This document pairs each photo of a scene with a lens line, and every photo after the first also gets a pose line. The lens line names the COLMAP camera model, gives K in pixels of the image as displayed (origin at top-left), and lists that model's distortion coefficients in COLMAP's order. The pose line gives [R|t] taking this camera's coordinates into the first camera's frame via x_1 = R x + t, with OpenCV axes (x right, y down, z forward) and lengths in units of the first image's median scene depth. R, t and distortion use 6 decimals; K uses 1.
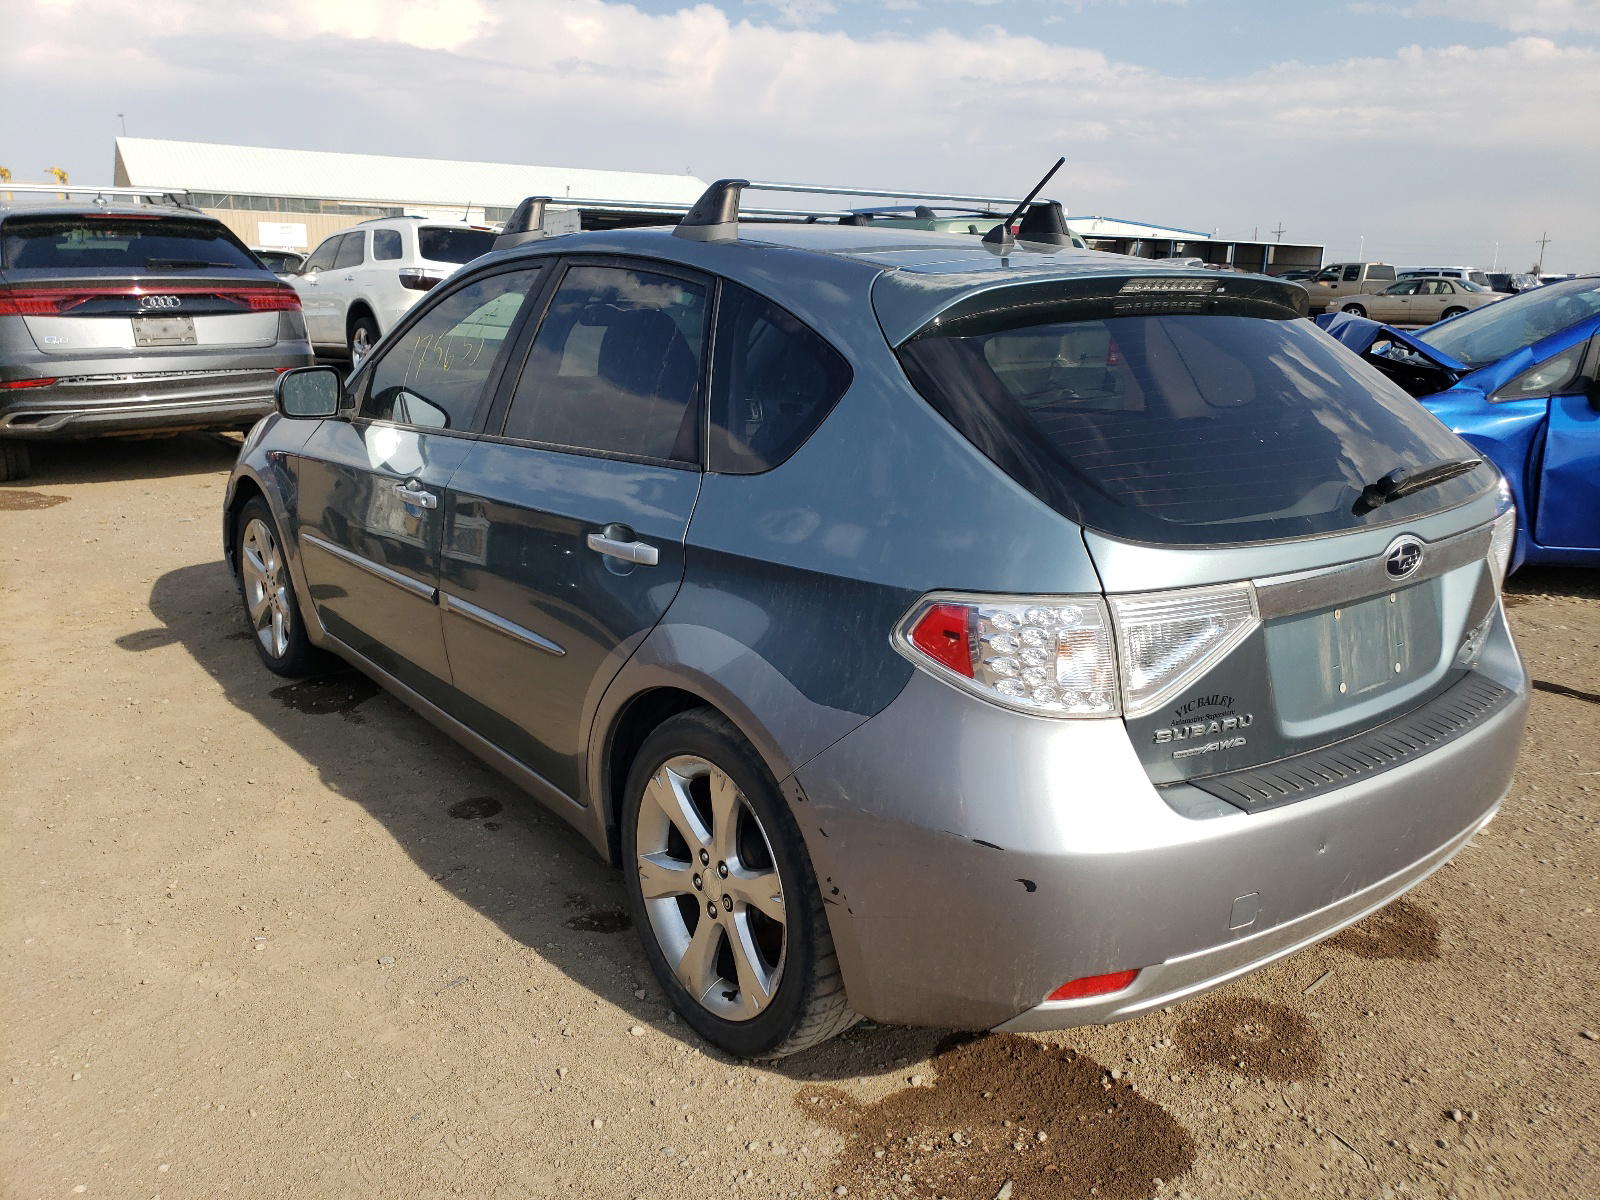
lens RADIAL K [[1237.9, 0, 788.6], [0, 1237.9, 601.0], [0, 0, 1]] dist [0.037303, 0.001350]
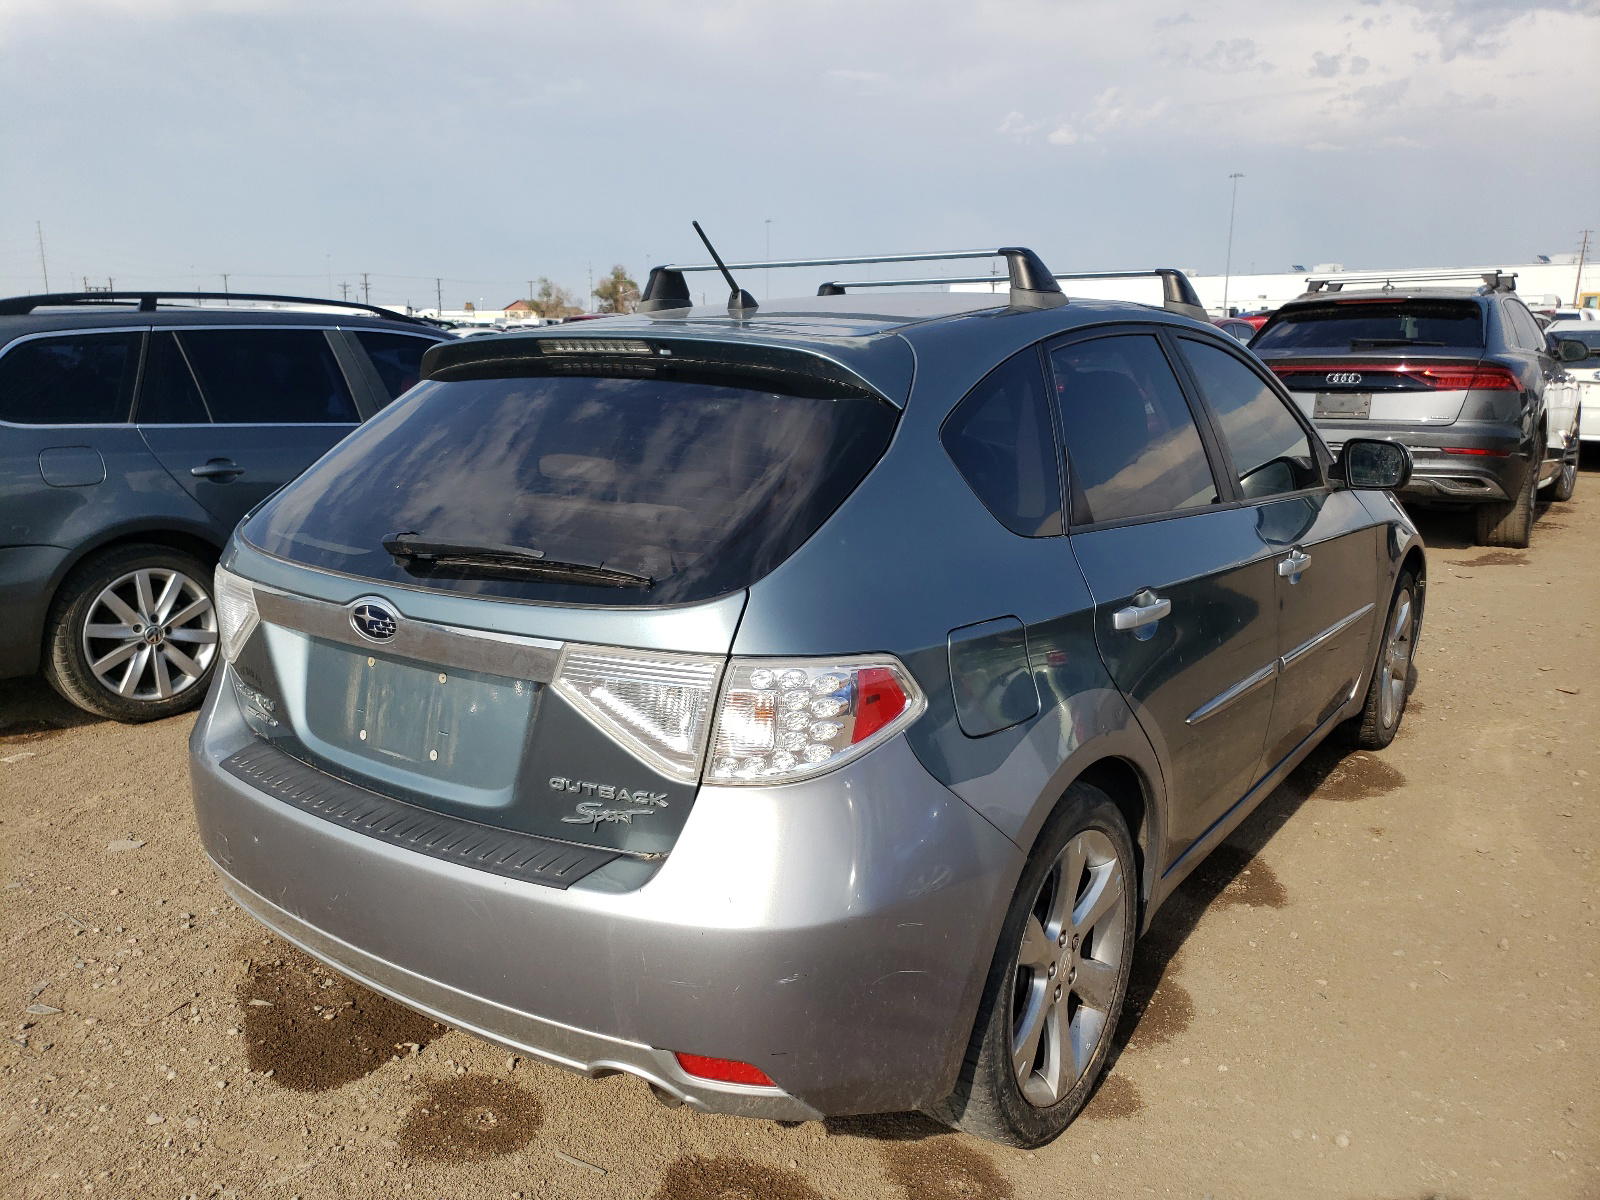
lens RADIAL K [[1237.9, 0, 788.6], [0, 1237.9, 601.0], [0, 0, 1]] dist [0.037303, 0.001350]
pose [[0.277883, 0.191109, -0.941413, 1.232624], [-0.251349, 0.960334, 0.120758, -0.204313], [0.927149, 0.203067, 0.314896, 0.820697]]
